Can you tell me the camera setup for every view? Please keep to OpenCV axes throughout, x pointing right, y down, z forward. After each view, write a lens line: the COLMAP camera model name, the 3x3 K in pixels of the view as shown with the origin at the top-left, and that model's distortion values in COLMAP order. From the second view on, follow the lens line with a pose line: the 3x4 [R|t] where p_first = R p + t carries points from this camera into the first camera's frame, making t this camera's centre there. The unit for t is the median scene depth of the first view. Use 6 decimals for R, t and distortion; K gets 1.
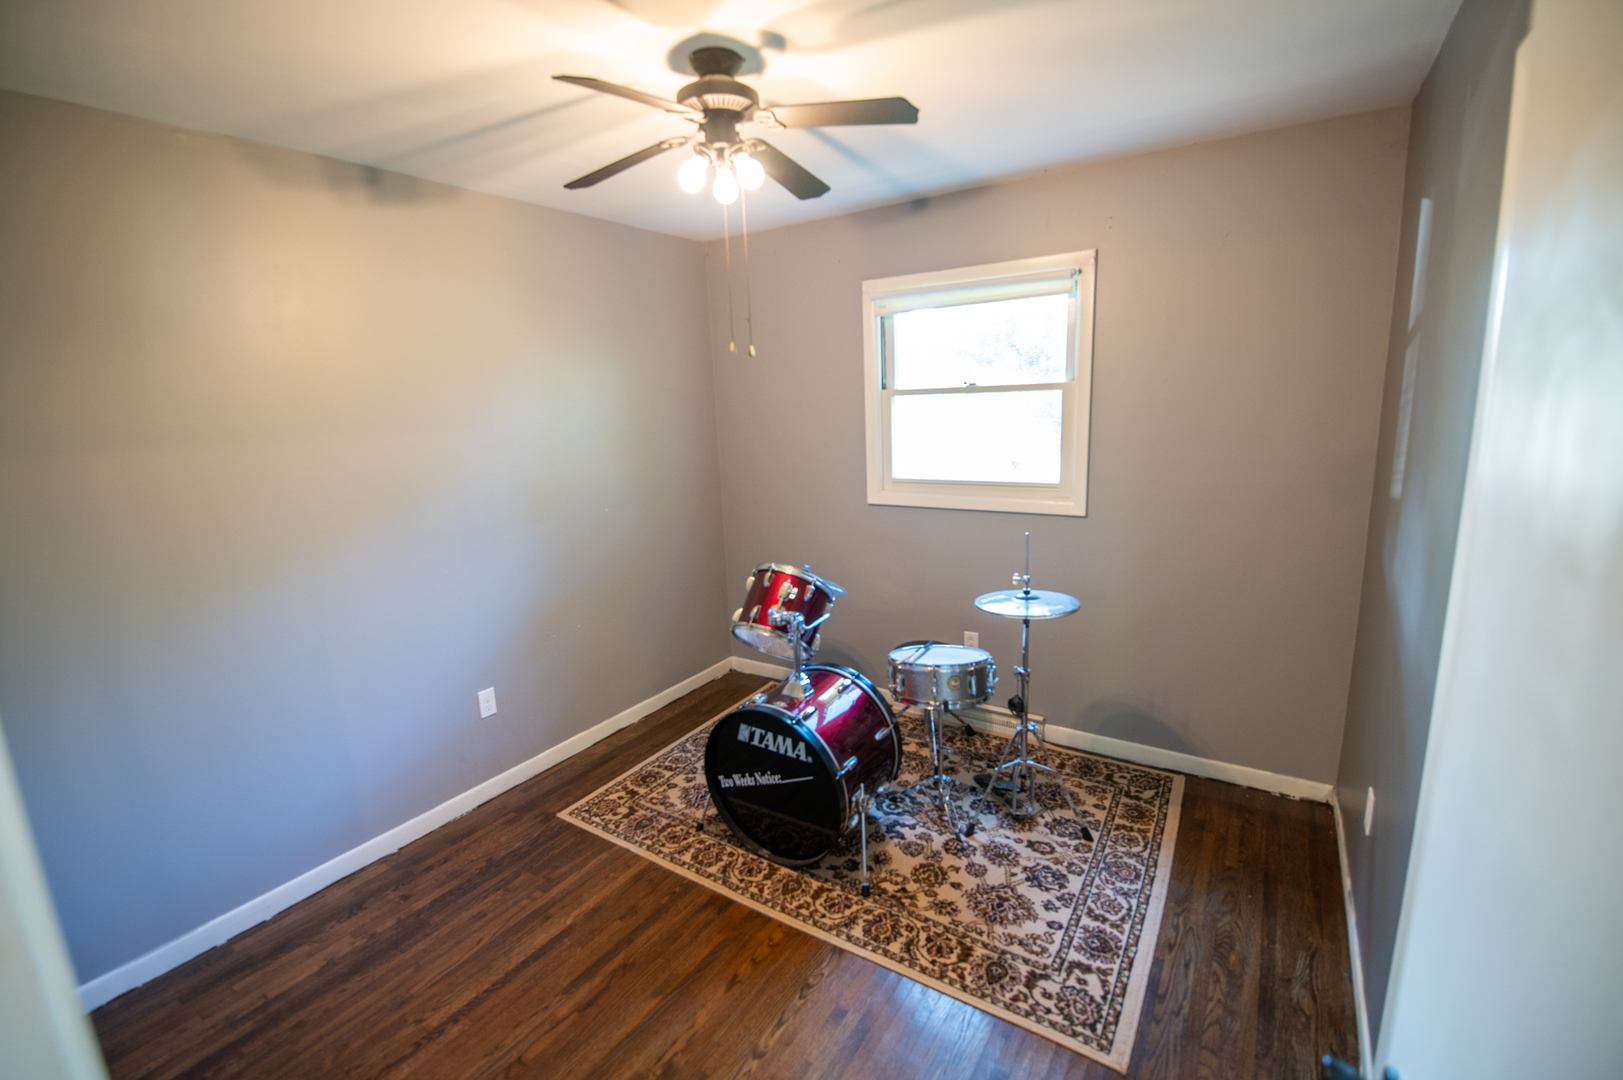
lens RADIAL K [[696.6, 0, 813.5], [0, 696.6, 536.0], [0, 0, 1]] dist [-0.002350, -0.010209]
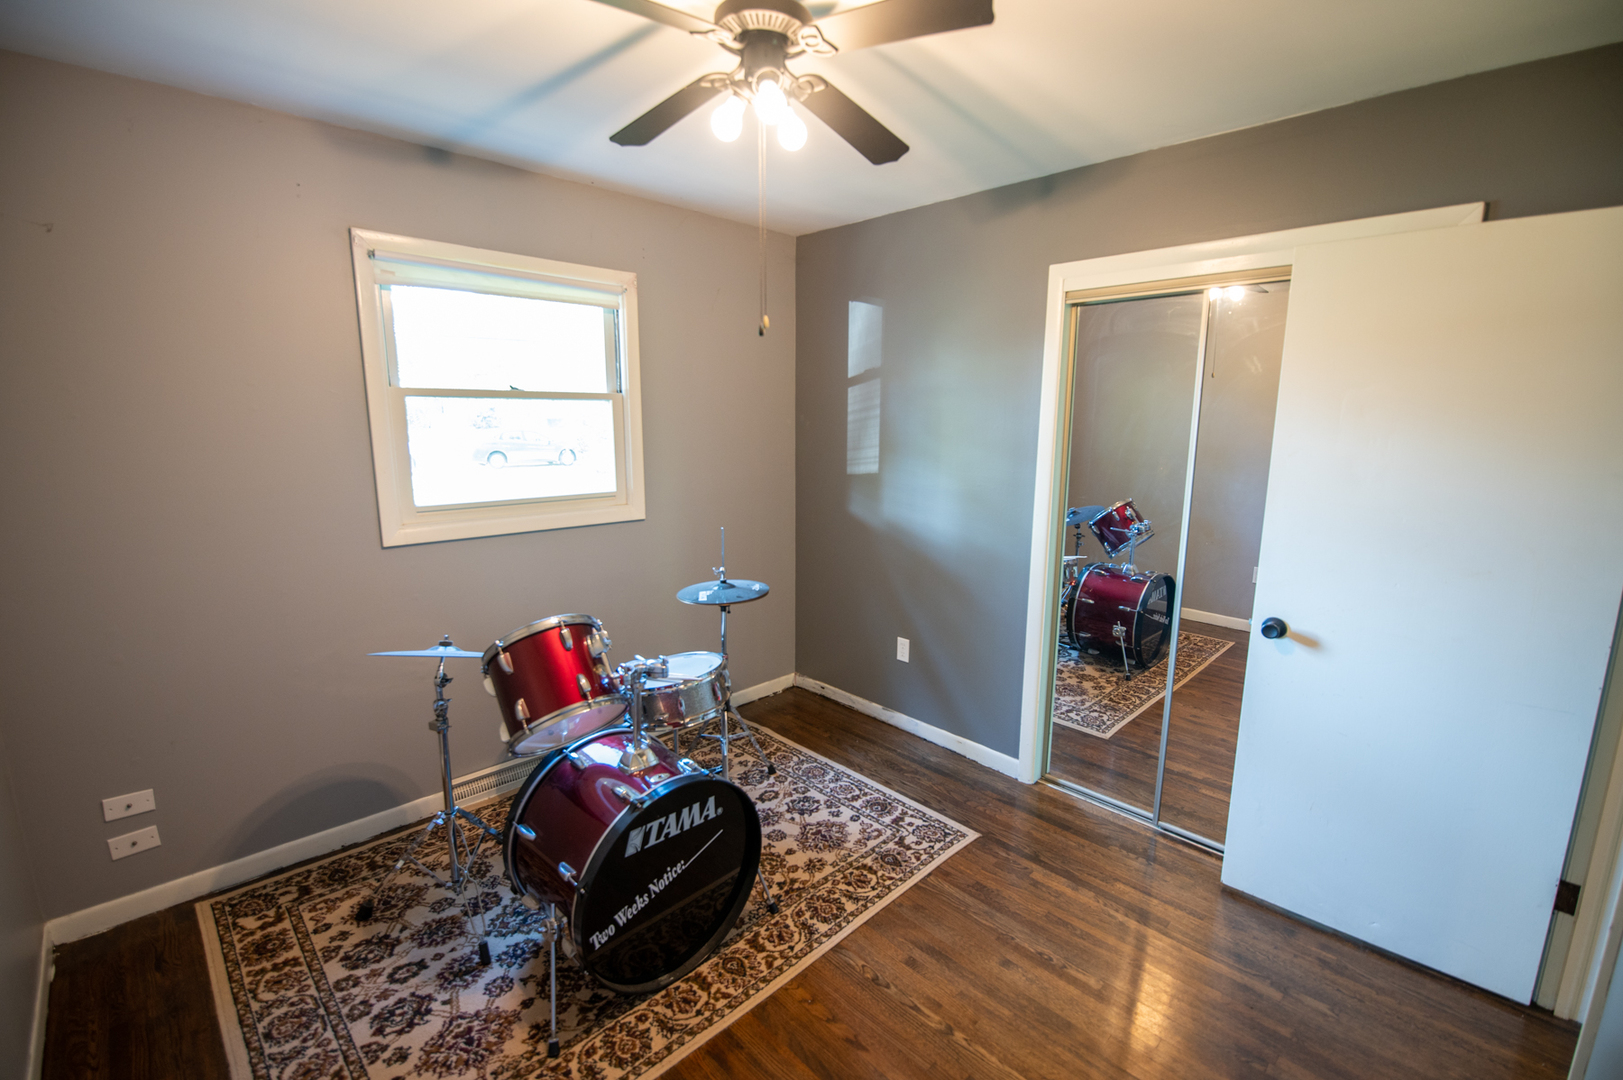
lens RADIAL K [[696.6, 0, 813.5], [0, 696.6, 536.0], [0, 0, 1]] dist [-0.002350, -0.010209]
pose [[0.215118, -0.125110, 0.968541, -0.764285], [0.172434, 0.981044, 0.088426, -0.066852], [-0.961244, 0.147988, 0.232613, 0.635280]]
